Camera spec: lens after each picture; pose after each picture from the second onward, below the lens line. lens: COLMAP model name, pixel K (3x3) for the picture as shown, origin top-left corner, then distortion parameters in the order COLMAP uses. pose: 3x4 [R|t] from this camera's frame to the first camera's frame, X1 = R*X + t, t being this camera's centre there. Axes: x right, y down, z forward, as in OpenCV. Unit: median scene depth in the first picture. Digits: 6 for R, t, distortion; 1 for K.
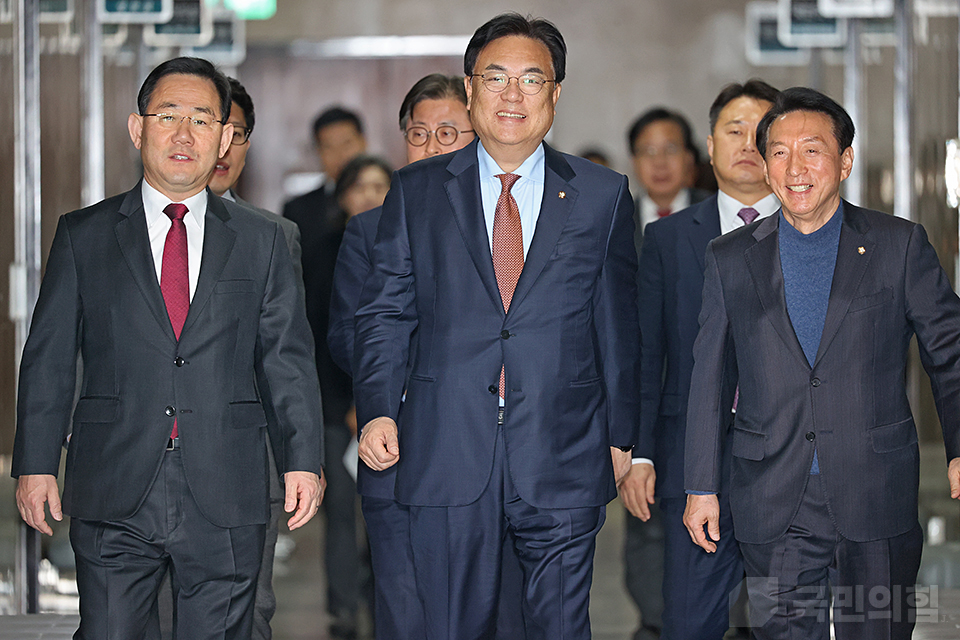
lens RADIAL K [[3568.7, 0, 479.3], [0, 3568.7, 319.1], [0, 0, 1]] dist [-1.065787, 0.000000]
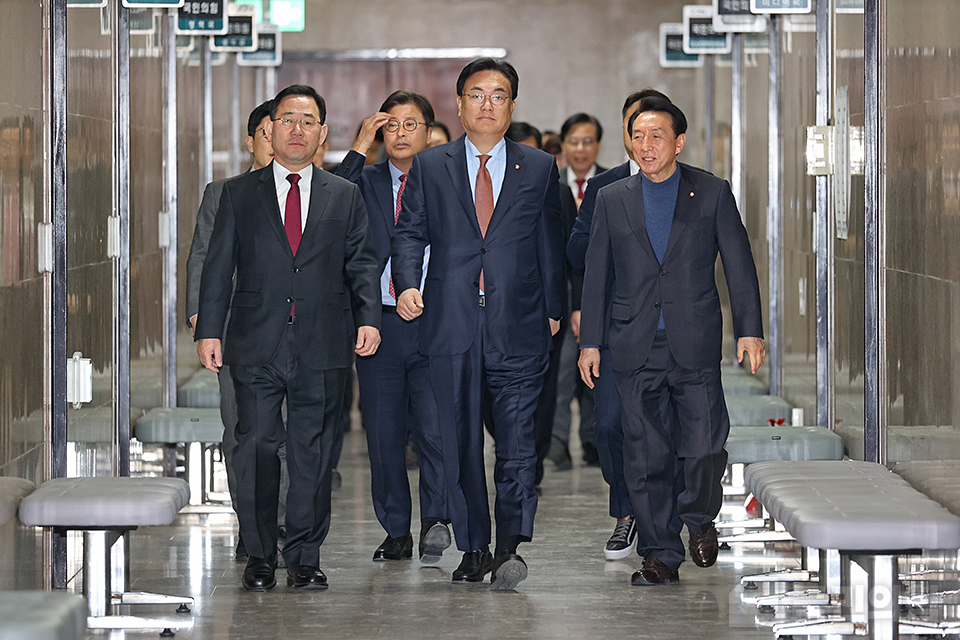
lens RADIAL K [[3608.3, 0, 478.4], [0, 3608.3, 322.5], [0, 0, 1]] dist [-1.719598, 0.000000]
pose [[0.999943, 0.002134, 0.010445, -0.010913], [-0.002252, 0.999934, 0.011244, 0.015880], [-0.010421, -0.011267, 0.999882, -0.593252]]
